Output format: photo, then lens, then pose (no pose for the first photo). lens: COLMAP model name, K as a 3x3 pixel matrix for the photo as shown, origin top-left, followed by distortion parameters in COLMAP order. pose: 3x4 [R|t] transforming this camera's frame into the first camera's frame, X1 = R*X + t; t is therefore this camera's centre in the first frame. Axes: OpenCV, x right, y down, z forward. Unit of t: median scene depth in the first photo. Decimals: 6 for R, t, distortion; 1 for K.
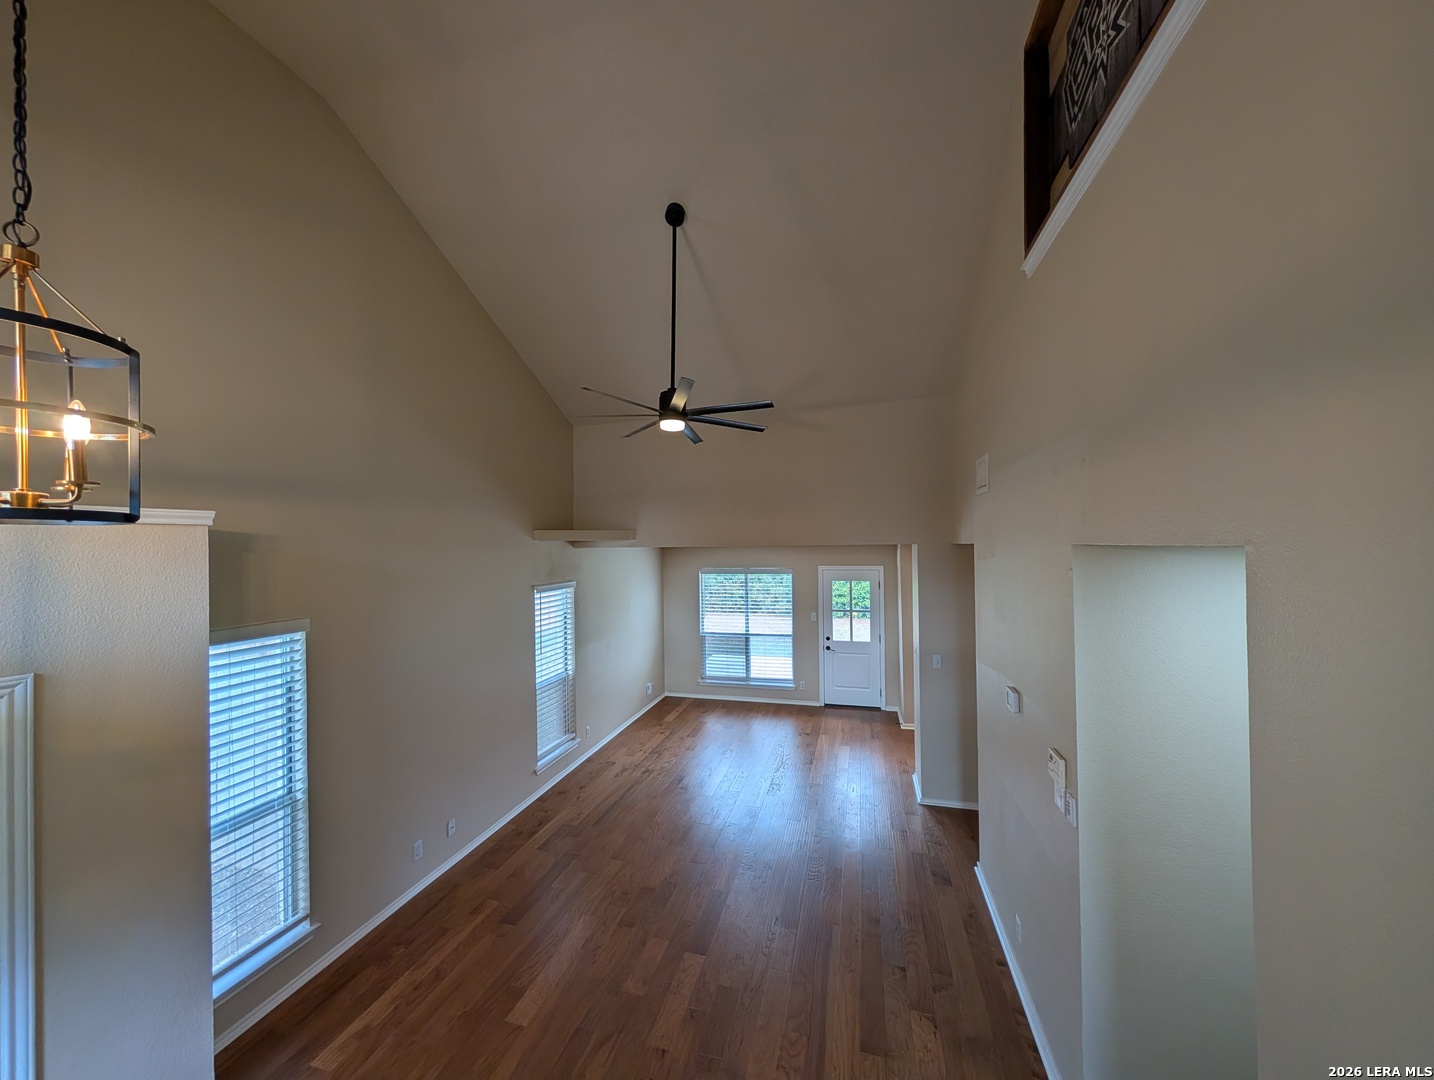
lens RADIAL K [[512.5, 0, 717.0], [0, 512.5, 540.0], [0, 0, 1]] dist [-0.000337, -0.000013]
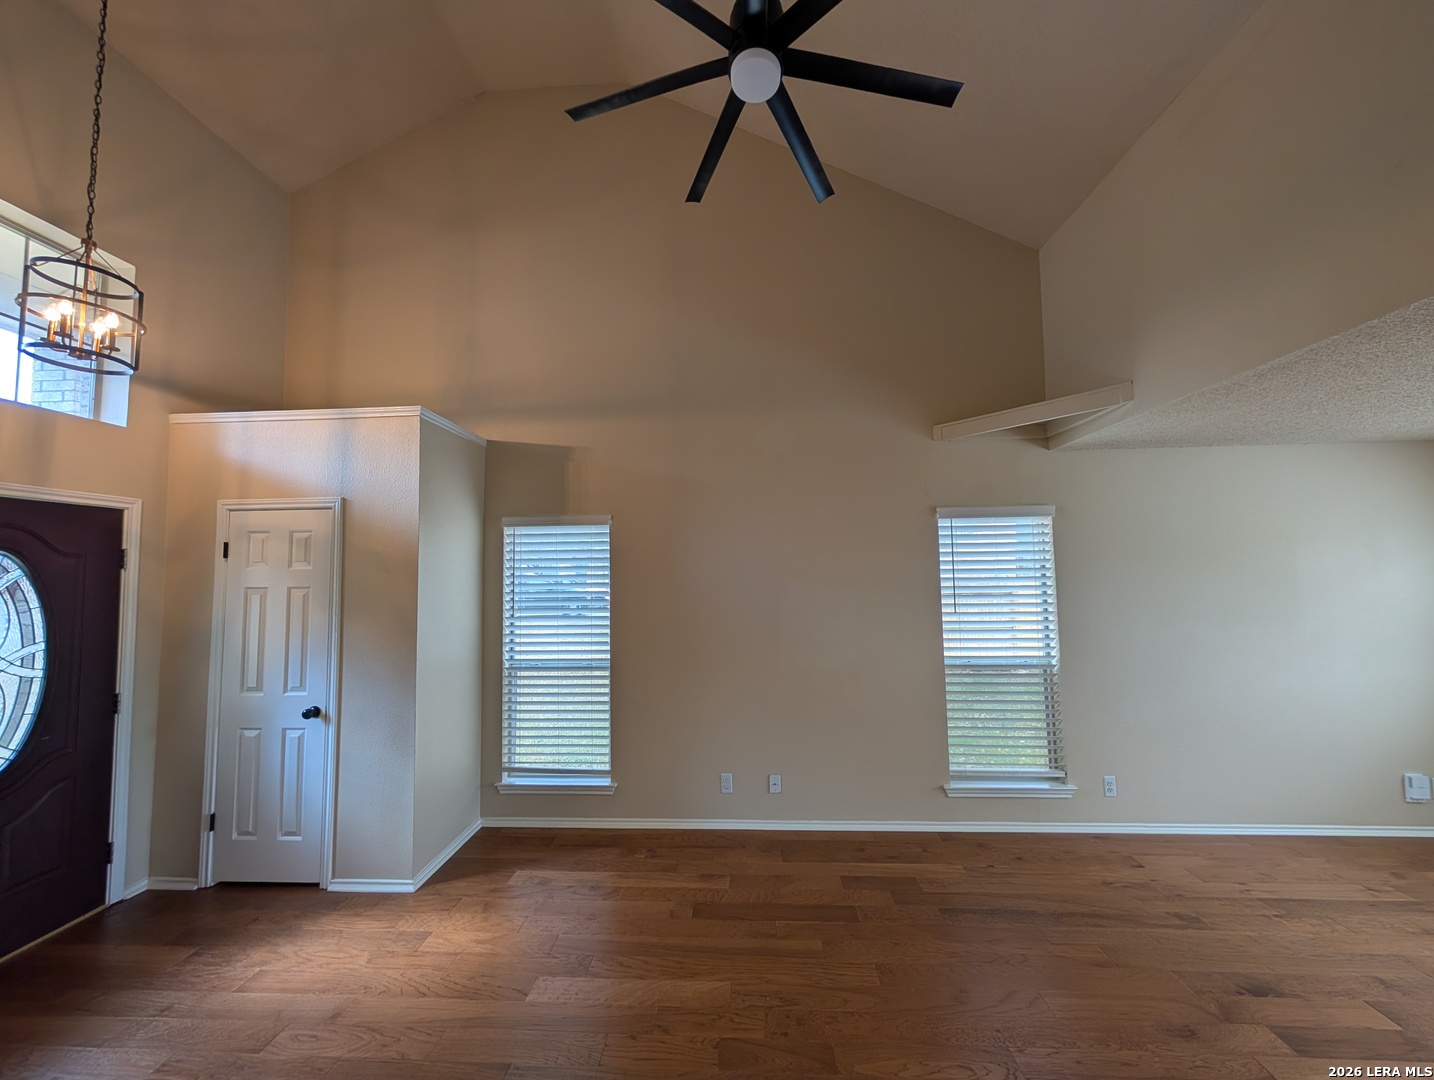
lens RADIAL K [[521.0, 0, 720.1], [0, 521.0, 539.2], [0, 0, 1]] dist [-0.000202, 0.000082]
pose [[0.215218, -0.052363, -0.975161, 0.249406], [0.021900, 0.998569, -0.048786, 0.160674], [0.976321, -0.010856, 0.216056, 0.584019]]
